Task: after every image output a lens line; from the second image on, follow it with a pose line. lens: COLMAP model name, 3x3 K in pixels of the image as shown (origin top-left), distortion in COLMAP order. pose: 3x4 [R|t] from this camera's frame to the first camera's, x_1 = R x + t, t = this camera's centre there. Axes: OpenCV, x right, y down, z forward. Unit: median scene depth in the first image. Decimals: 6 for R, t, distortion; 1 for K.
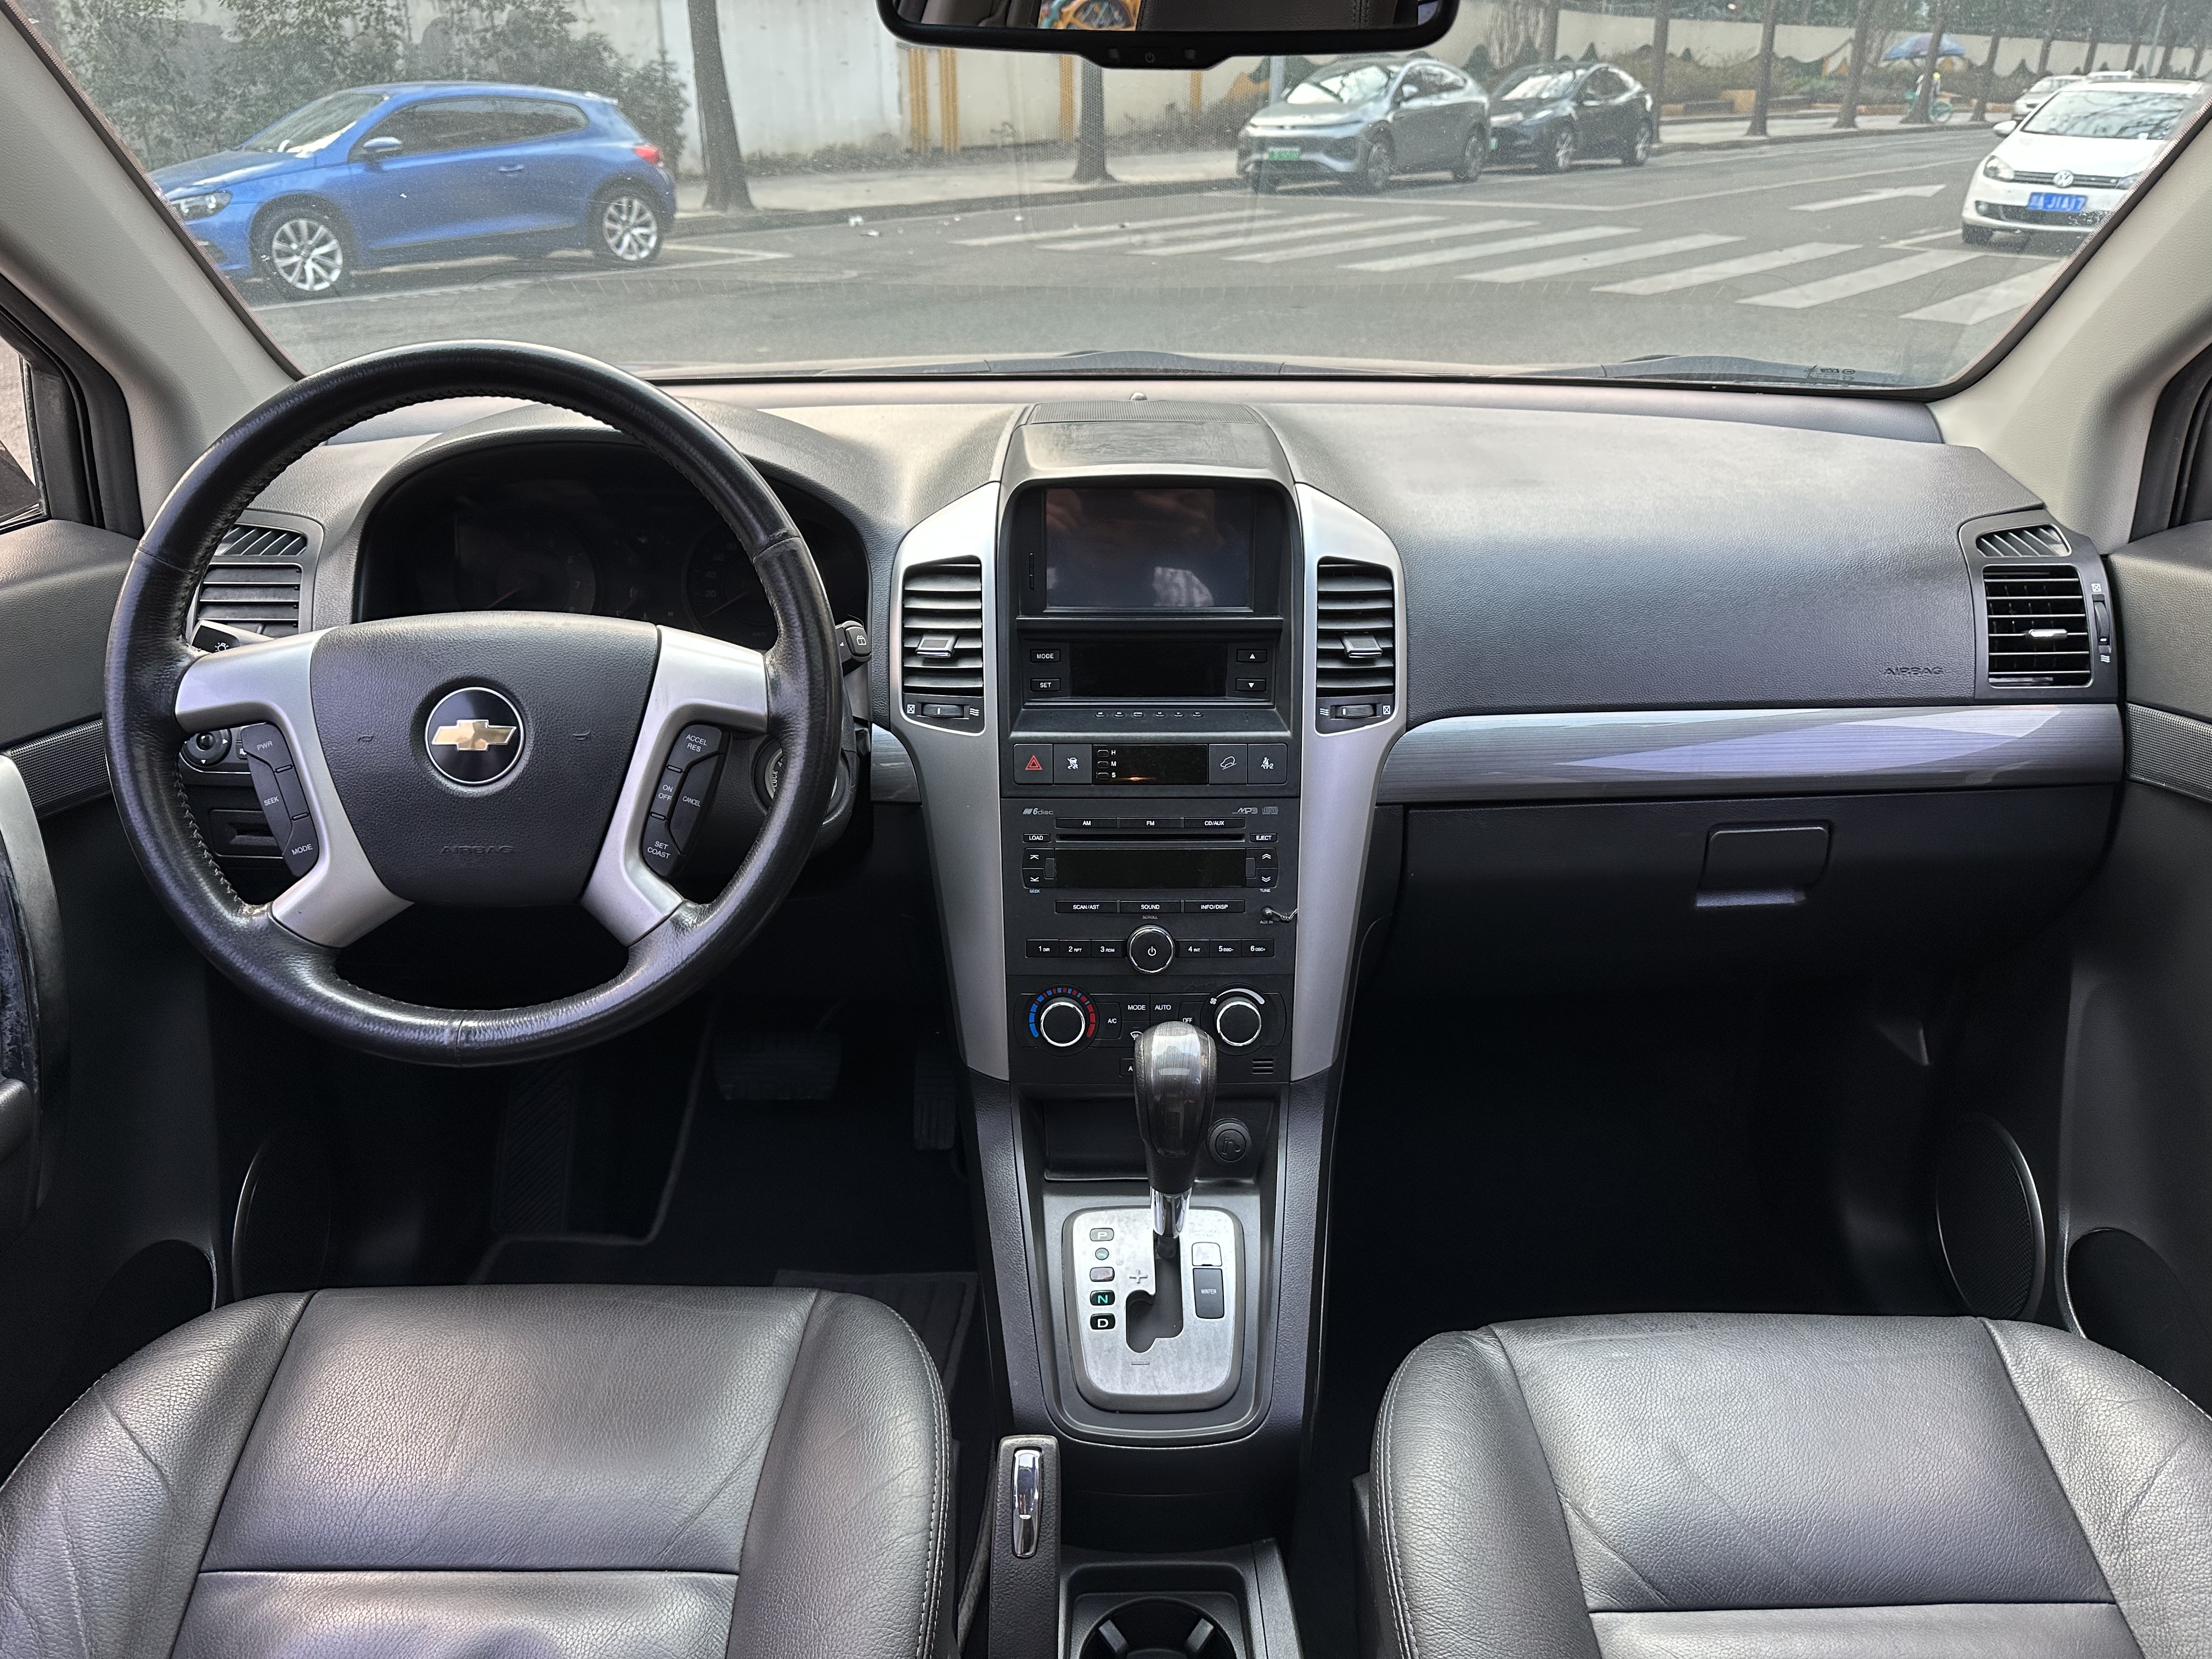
lens RADIAL K [[1595.3, 0, 1103.9], [0, 1595.3, 840.1], [0, 0, 1]] dist [-0.004666, 0.001107]
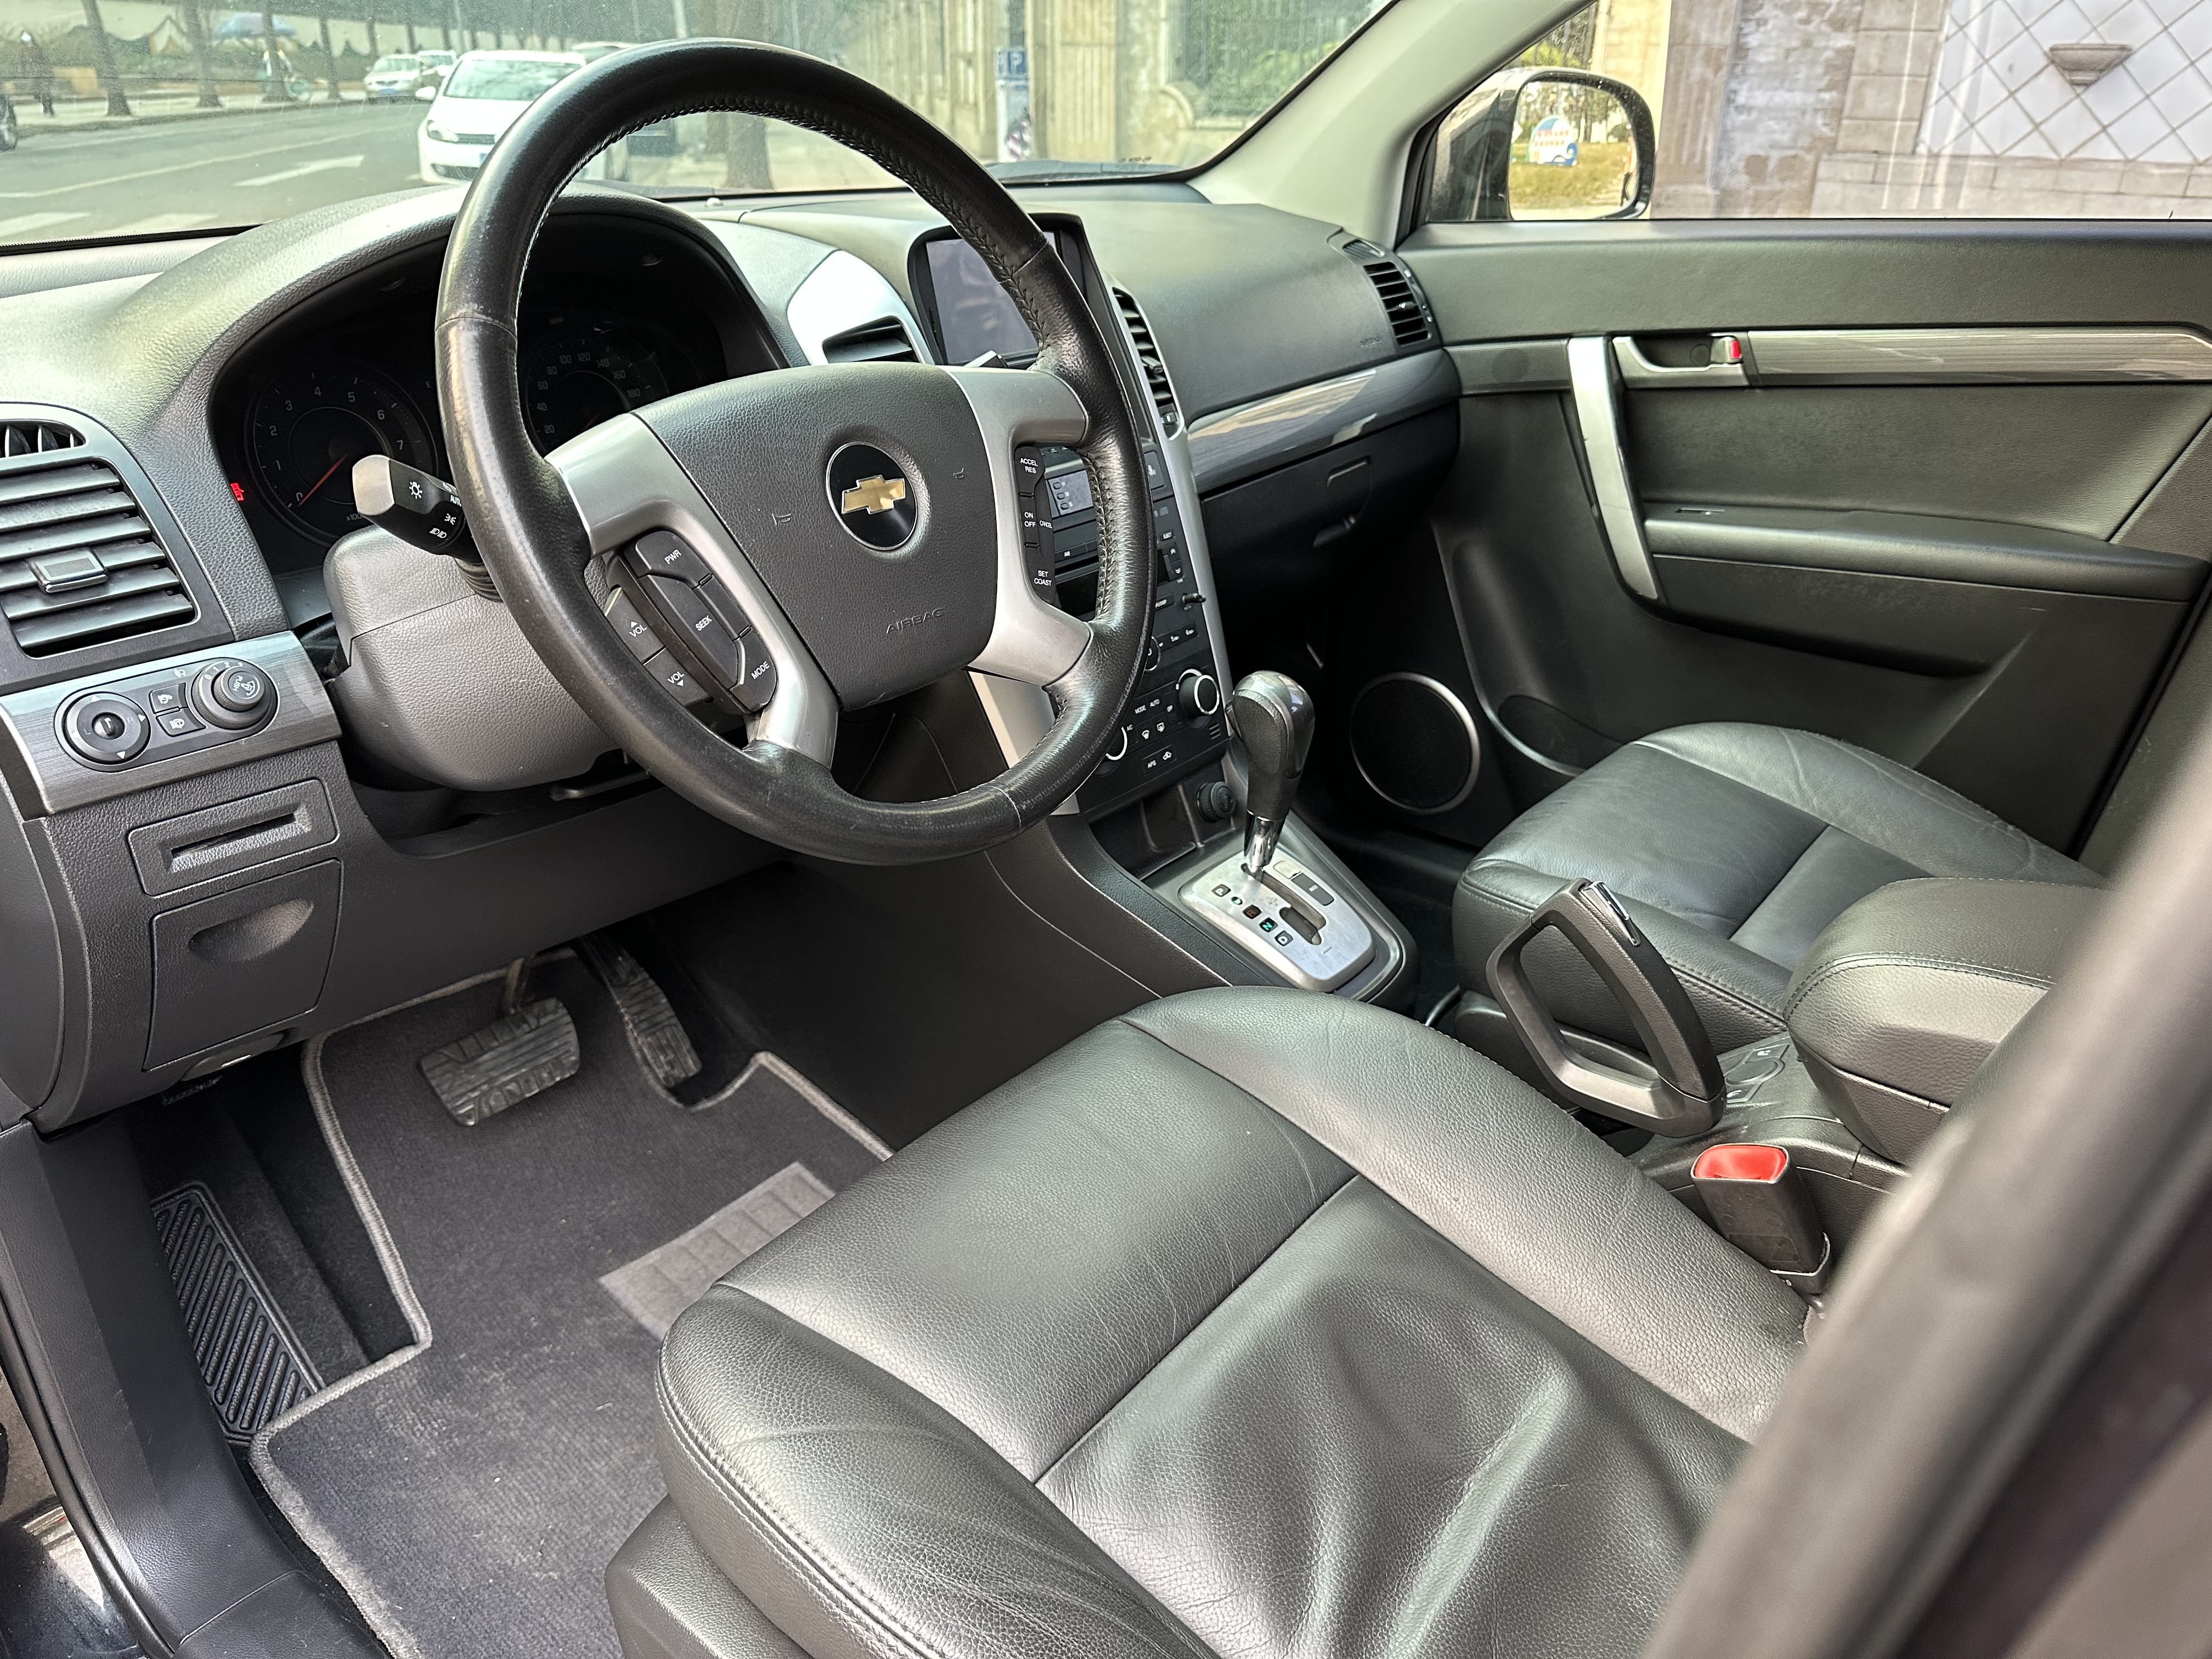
lens RADIAL K [[1595.3, 0, 1106.9], [0, 1595.3, 814.2], [0, 0, 1]] dist [-0.004666, 0.001107]
pose [[0.636362, -0.324913, 0.699625, -0.775099], [0.326882, 0.935091, 0.136942, 0.015273], [-0.698707, 0.141551, 0.701264, 0.256626]]
